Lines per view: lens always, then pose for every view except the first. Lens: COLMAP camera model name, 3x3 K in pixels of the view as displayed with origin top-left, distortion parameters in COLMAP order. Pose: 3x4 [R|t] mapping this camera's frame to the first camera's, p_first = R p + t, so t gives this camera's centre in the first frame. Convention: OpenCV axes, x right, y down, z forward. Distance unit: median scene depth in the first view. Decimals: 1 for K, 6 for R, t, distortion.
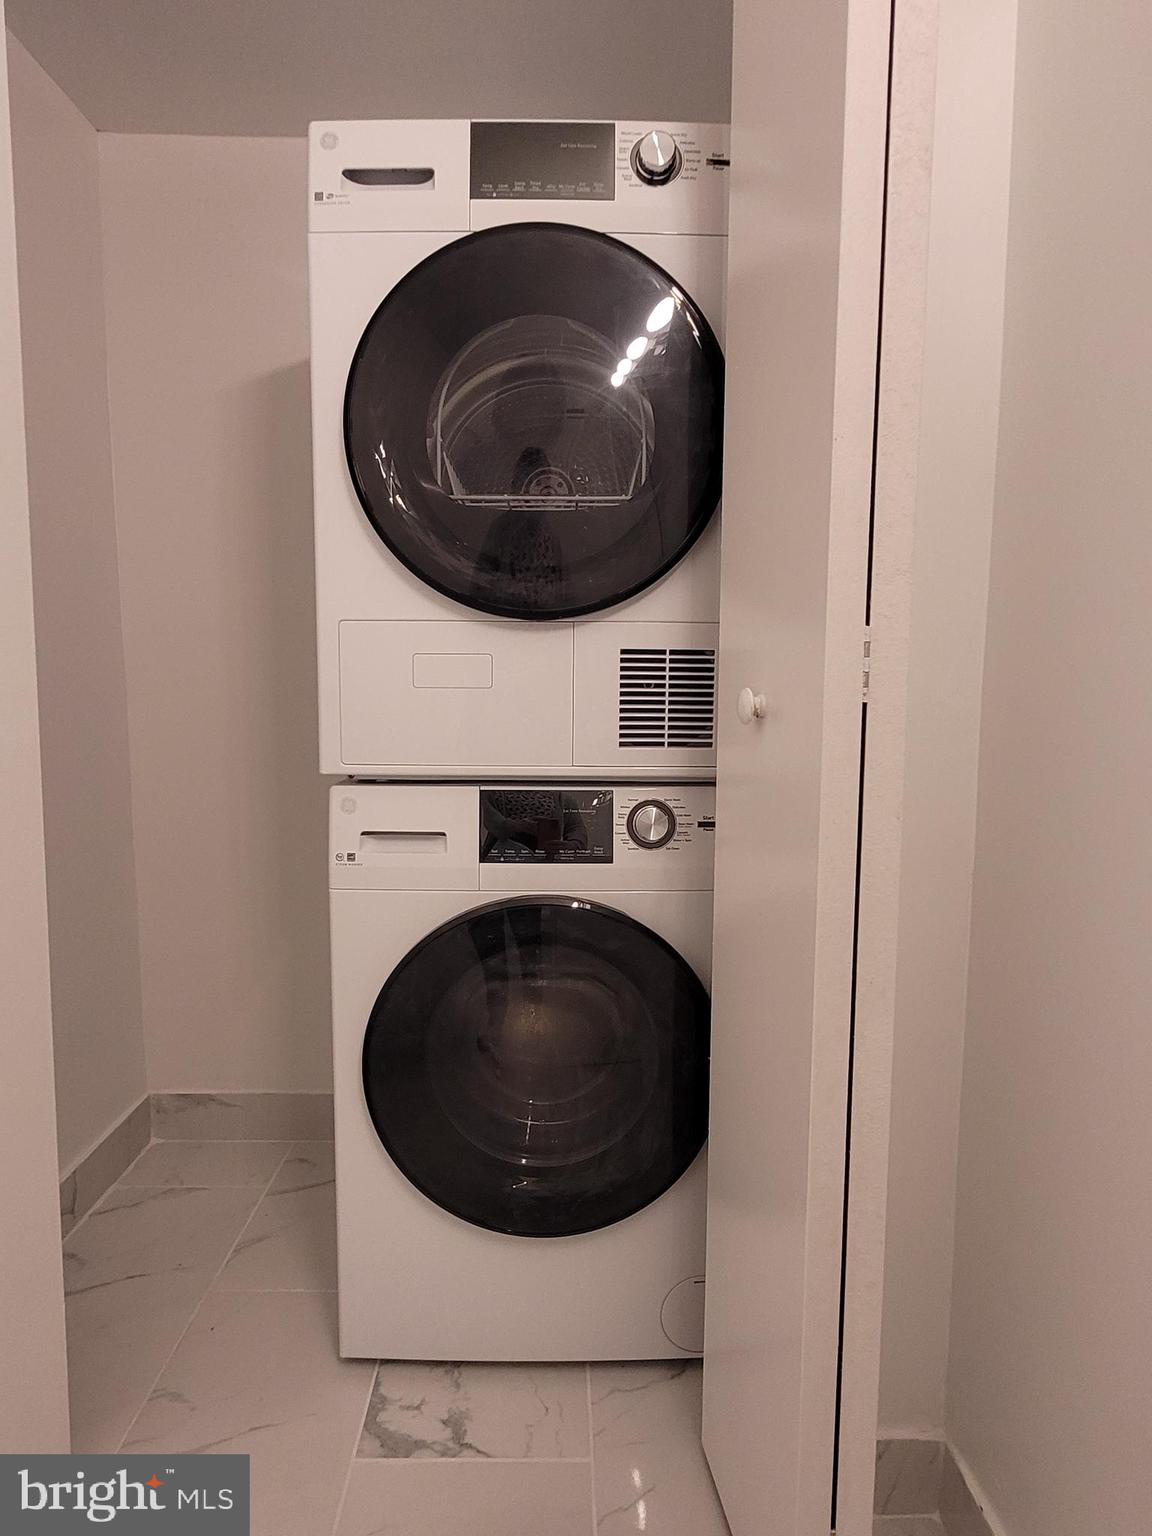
lens RADIAL K [[942.4, 0, 563.2], [0, 942.4, 765.6], [0, 0, 1]] dist [0.004232, -0.002444]
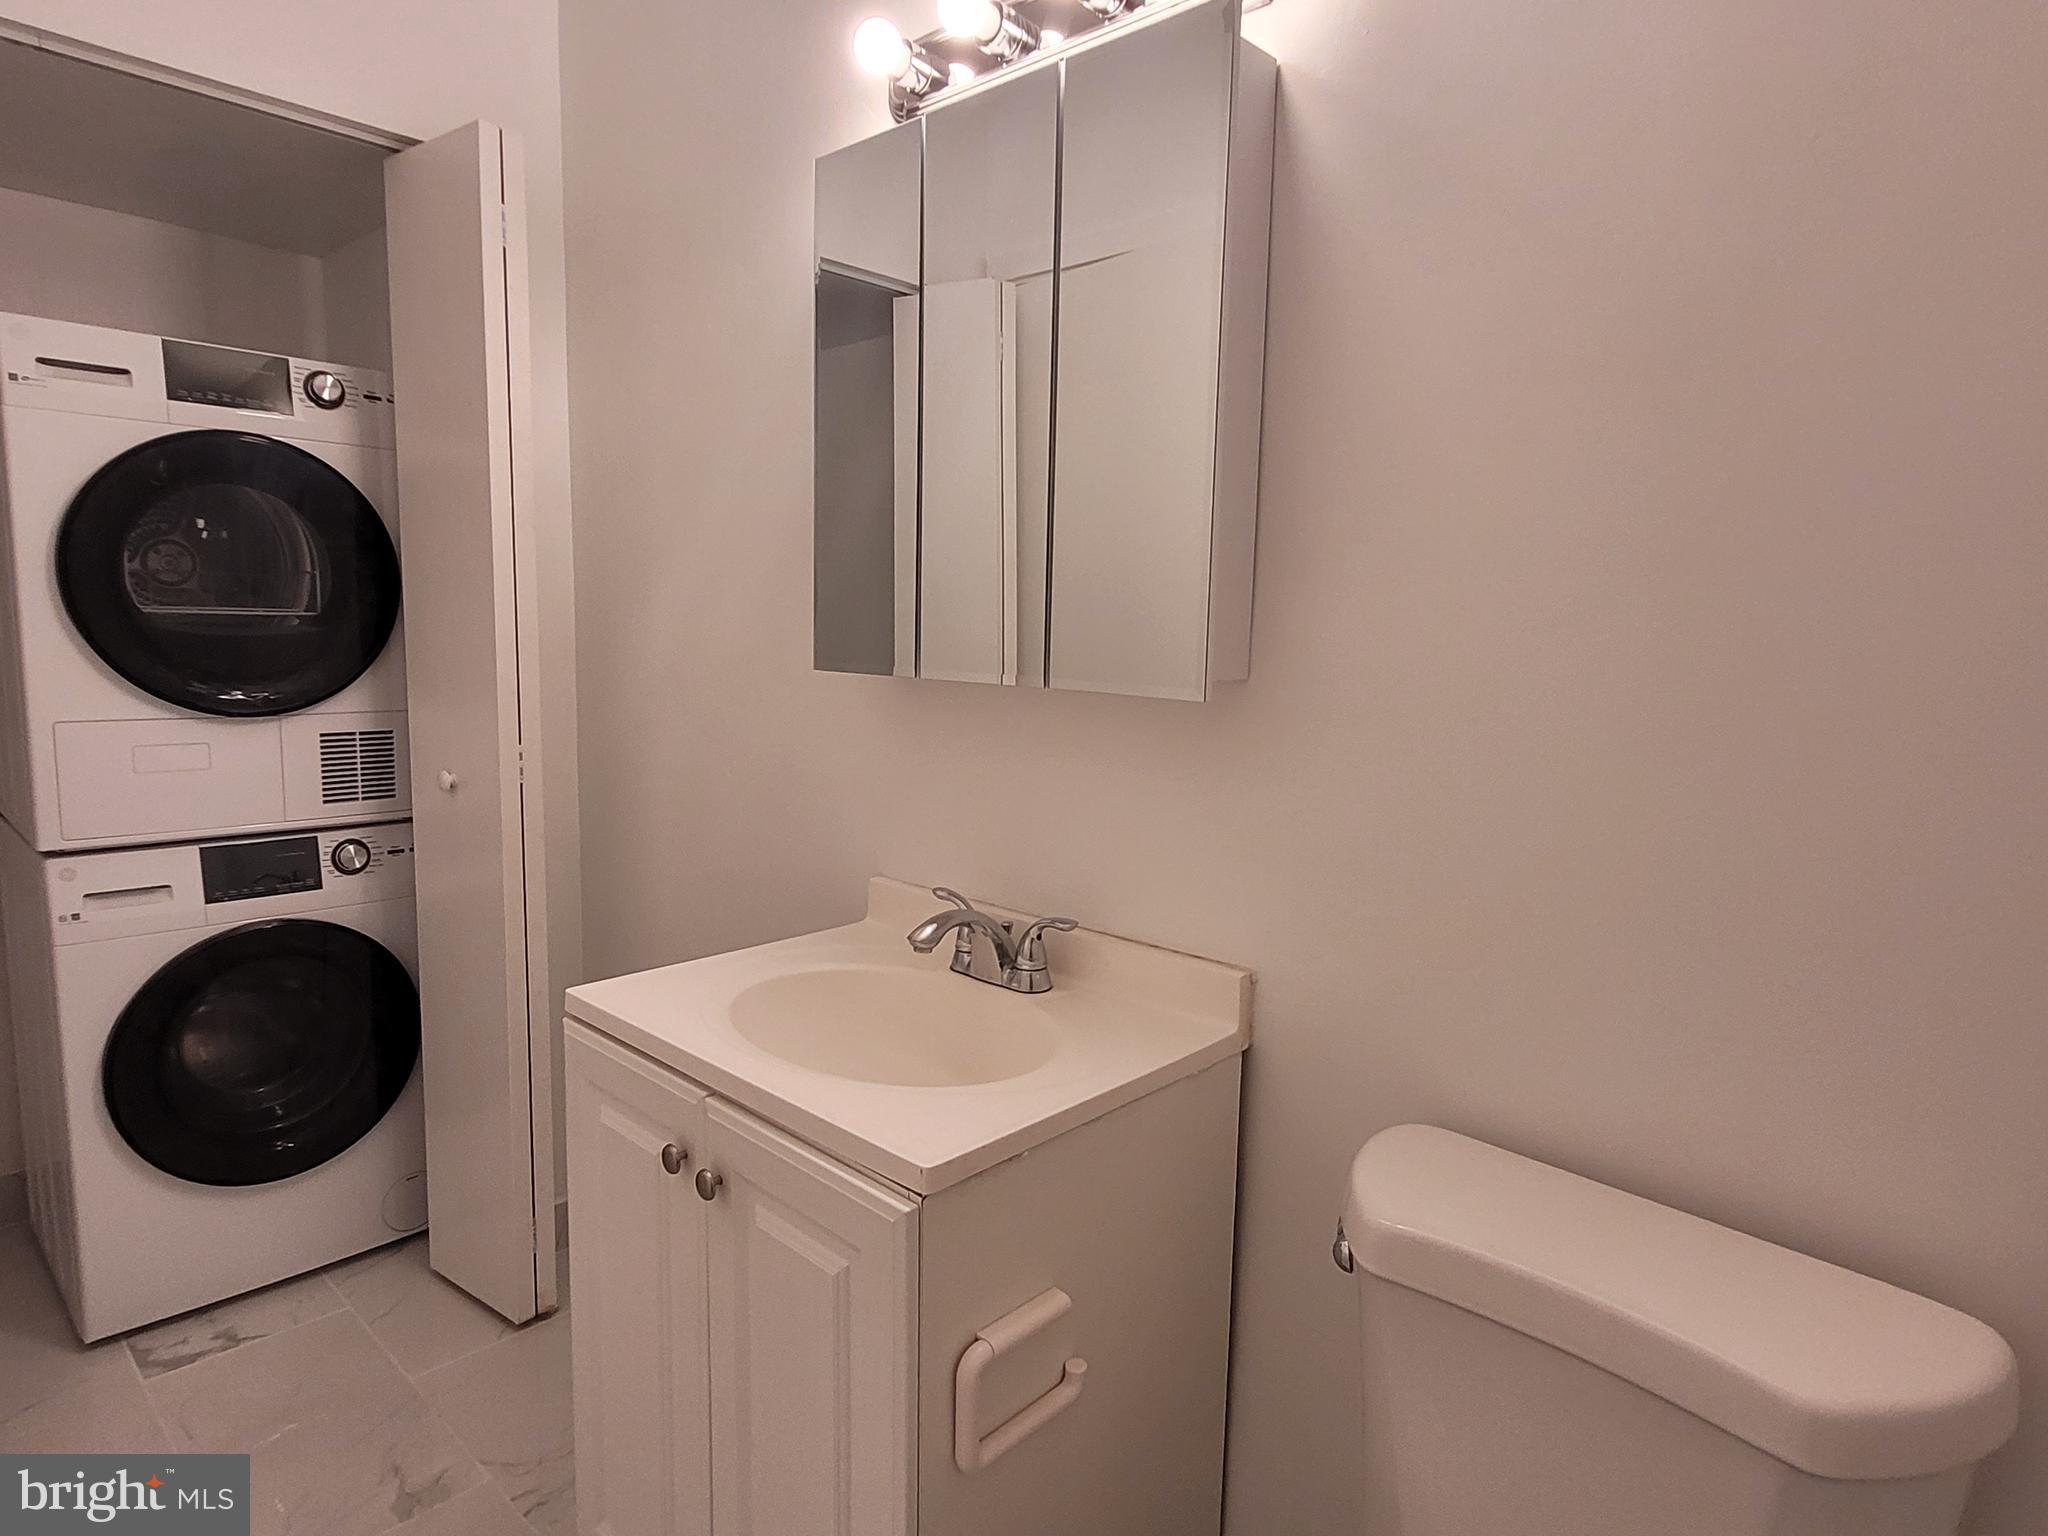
lens RADIAL K [[1256.5, 0, 1023.5], [0, 1256.5, 751.0], [0, 0, 1]] dist [0.004232, -0.002444]
pose [[0.719711, -0.074725, 0.690241, -0.460857], [0.058803, 0.997179, 0.046641, -0.120947], [-0.691779, 0.007021, 0.722075, -1.021920]]
